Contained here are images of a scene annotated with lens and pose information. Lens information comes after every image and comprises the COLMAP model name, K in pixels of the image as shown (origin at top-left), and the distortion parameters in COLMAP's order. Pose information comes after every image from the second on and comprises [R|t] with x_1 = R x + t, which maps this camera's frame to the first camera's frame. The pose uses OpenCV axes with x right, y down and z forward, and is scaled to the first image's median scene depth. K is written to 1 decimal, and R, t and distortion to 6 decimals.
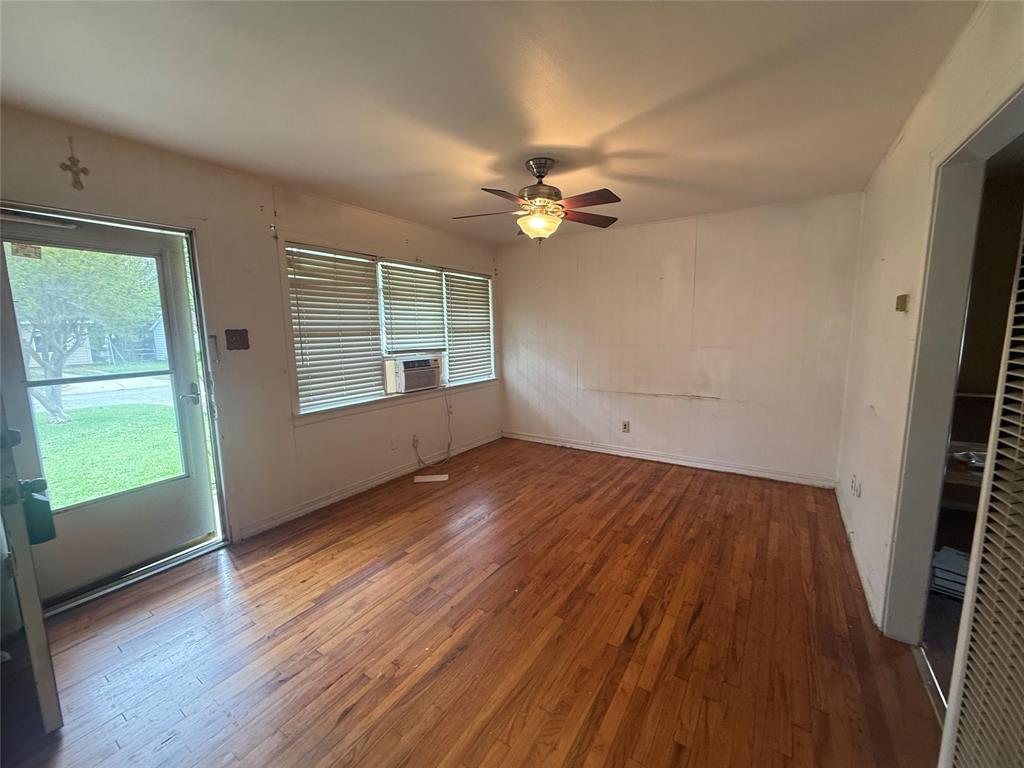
lens RADIAL K [[409.1, 0, 509.5], [0, 409.1, 380.5], [0, 0, 1]] dist [0.003047, -0.000880]
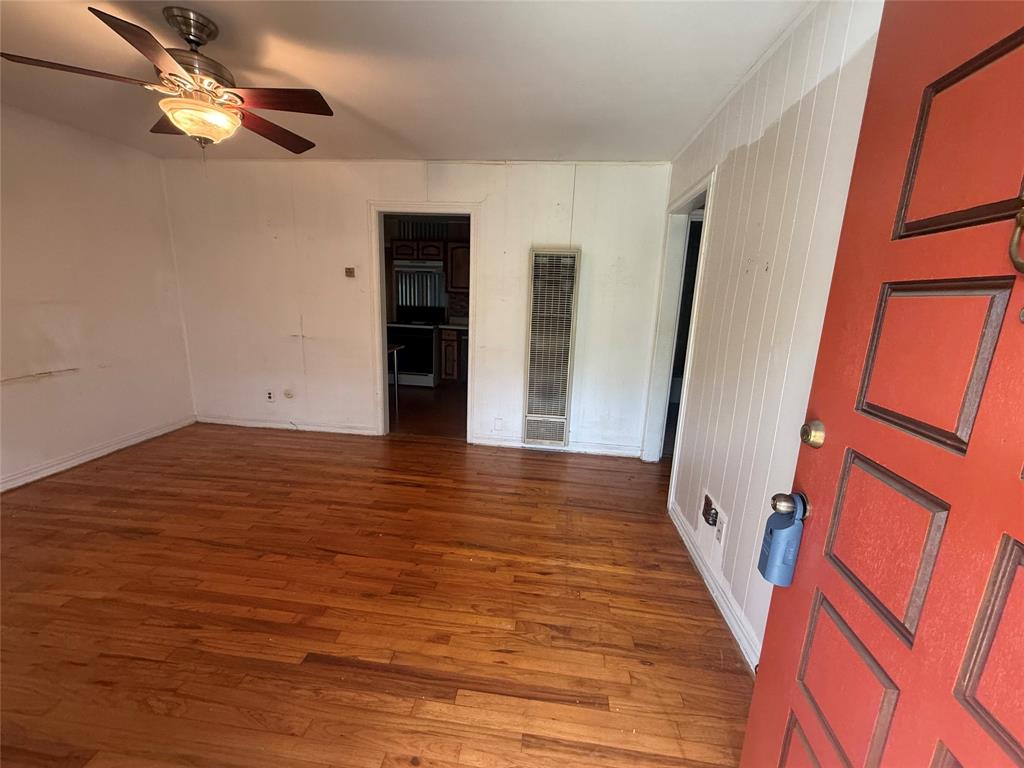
lens RADIAL K [[409.1, 0, 510.4], [0, 409.1, 383.0], [0, 0, 1]] dist [0.003047, -0.000880]
pose [[-0.457618, -0.188646, 0.868907, -0.865025], [0.089607, 0.962474, 0.256152, -0.087293], [-0.884622, 0.195080, -0.423541, 0.959220]]
